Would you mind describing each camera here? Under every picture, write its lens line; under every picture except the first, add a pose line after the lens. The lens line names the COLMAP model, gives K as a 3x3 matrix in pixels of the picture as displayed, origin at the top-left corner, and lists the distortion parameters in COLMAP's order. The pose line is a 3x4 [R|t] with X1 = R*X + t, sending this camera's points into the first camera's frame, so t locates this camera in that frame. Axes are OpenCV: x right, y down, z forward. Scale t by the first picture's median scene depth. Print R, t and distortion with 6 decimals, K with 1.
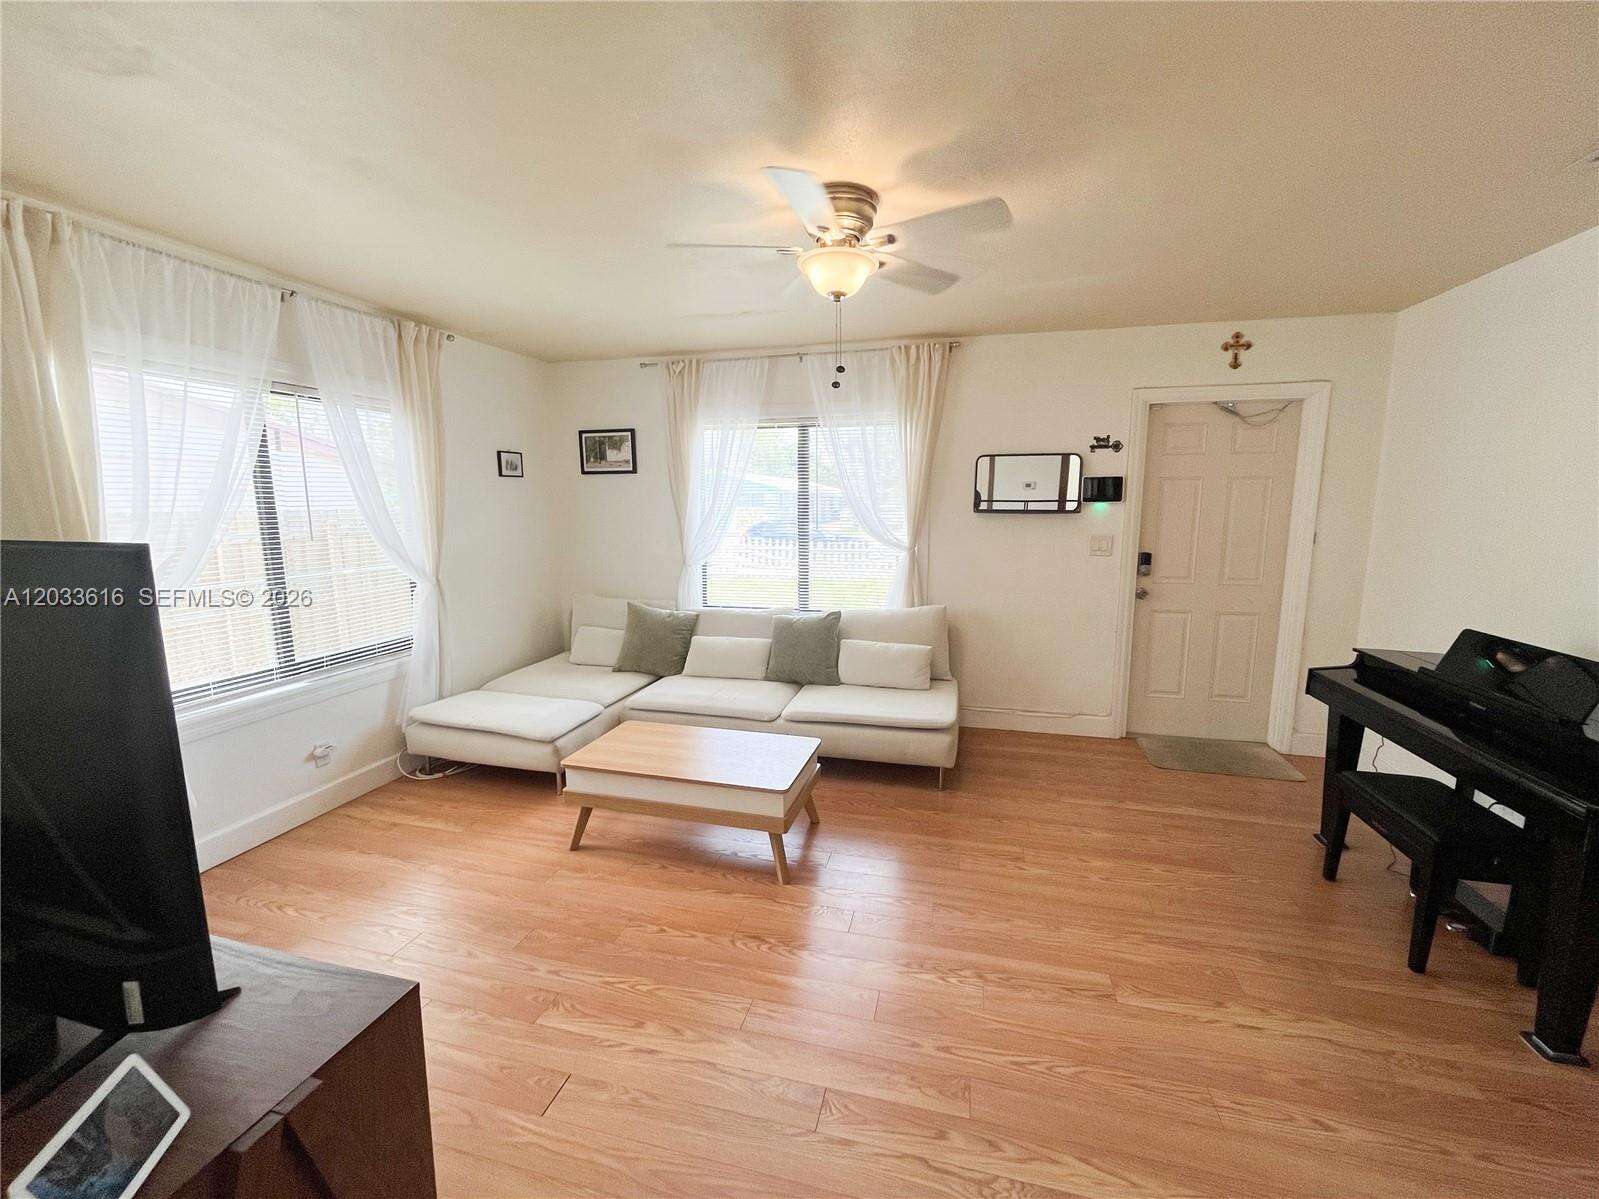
lens RADIAL K [[638.6, 0, 799.5], [0, 638.6, 599.5], [0, 0, 1]] dist [-0.006886, 0.000034]
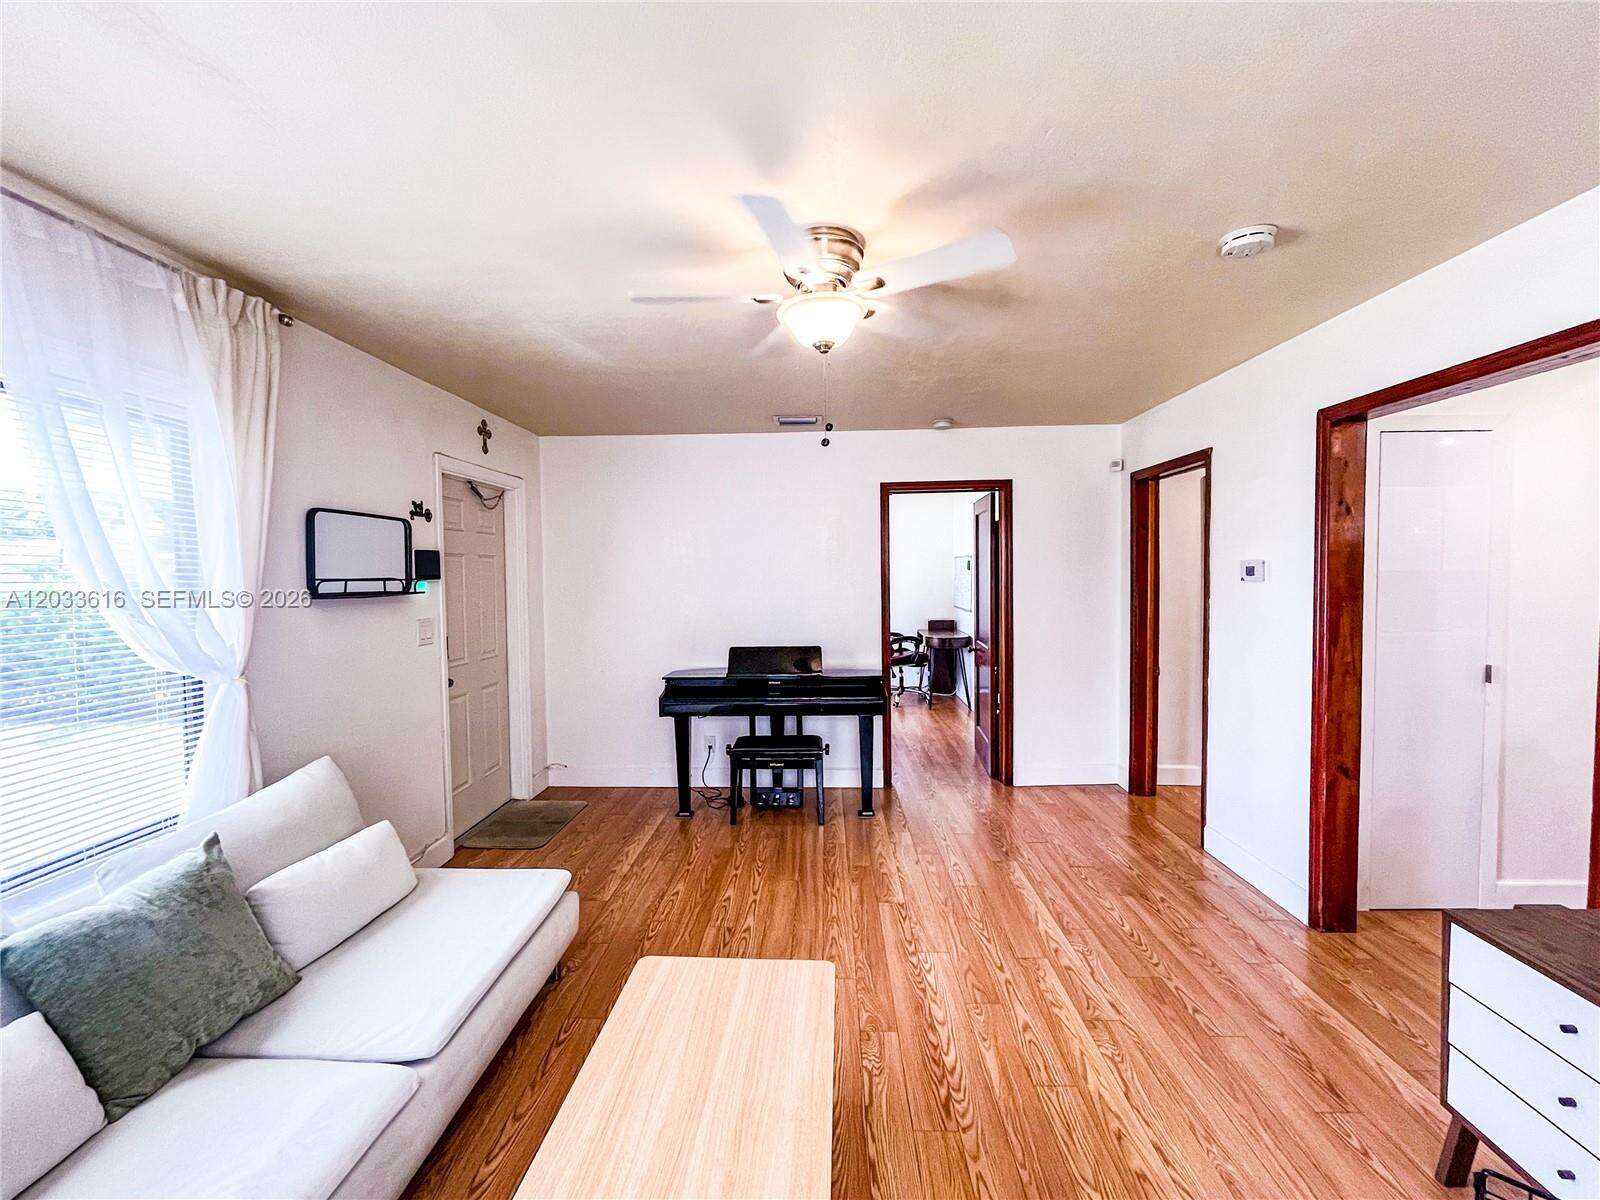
lens RADIAL K [[665.8, 0, 800.0], [0, 665.8, 600.0], [0, 0, 1]] dist [-0.007485, 0.000628]
pose [[-0.213151, -0.033633, 0.976440, -0.479420], [0.160972, 0.984540, 0.069051, -0.109740], [-0.963667, 0.171898, -0.204441, 0.719715]]
